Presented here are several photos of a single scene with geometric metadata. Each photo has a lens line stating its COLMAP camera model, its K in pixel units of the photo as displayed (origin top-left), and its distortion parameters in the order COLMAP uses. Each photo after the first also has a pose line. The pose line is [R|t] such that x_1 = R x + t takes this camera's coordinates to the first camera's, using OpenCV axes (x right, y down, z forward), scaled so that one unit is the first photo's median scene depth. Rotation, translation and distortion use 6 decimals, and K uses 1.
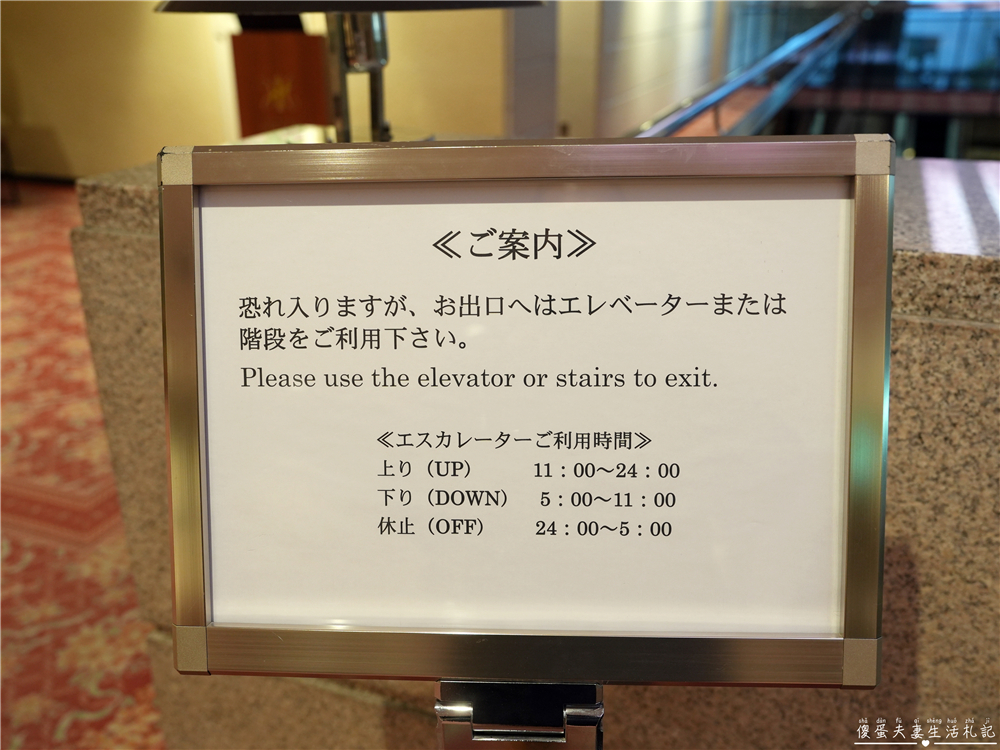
lens RADIAL K [[951.1, 0, 500.0], [0, 951.1, 375.0], [0, 0, 1]] dist [0.000269, 0.000598]
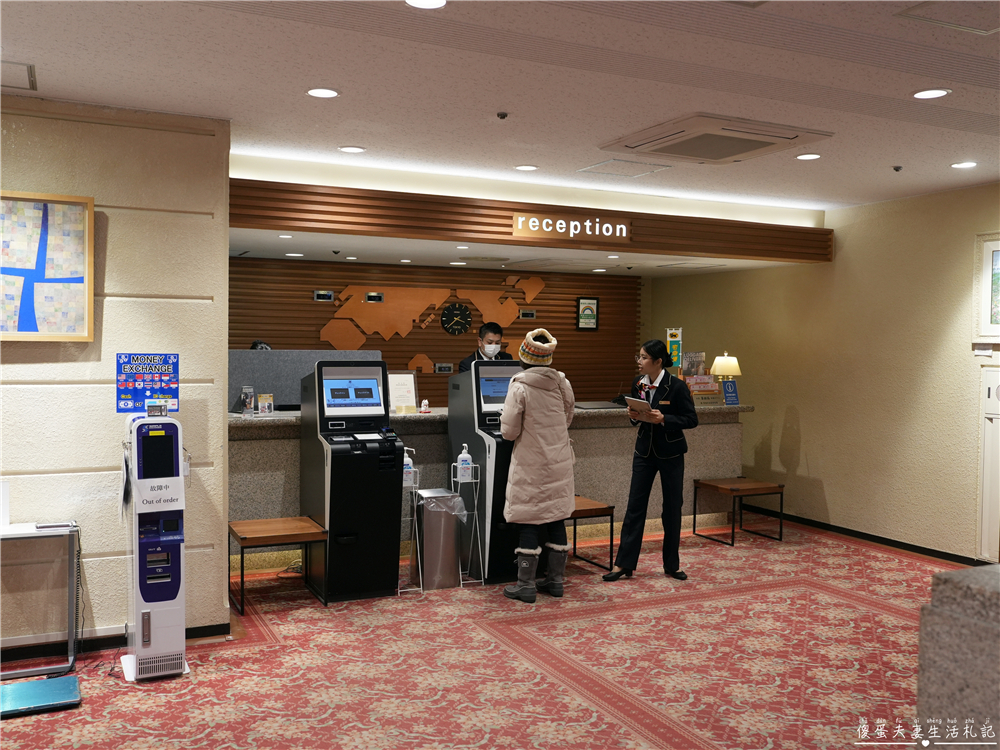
lens RADIAL K [[920.5, 0, 500.0], [0, 920.5, 375.0], [0, 0, 1]] dist [-0.002011, -0.002168]
pose [[0.732816, 0.038914, -0.679313, 0.010408], [-0.275938, 0.929579, -0.244421, 0.038444], [0.621964, 0.366563, 0.691948, -0.482246]]
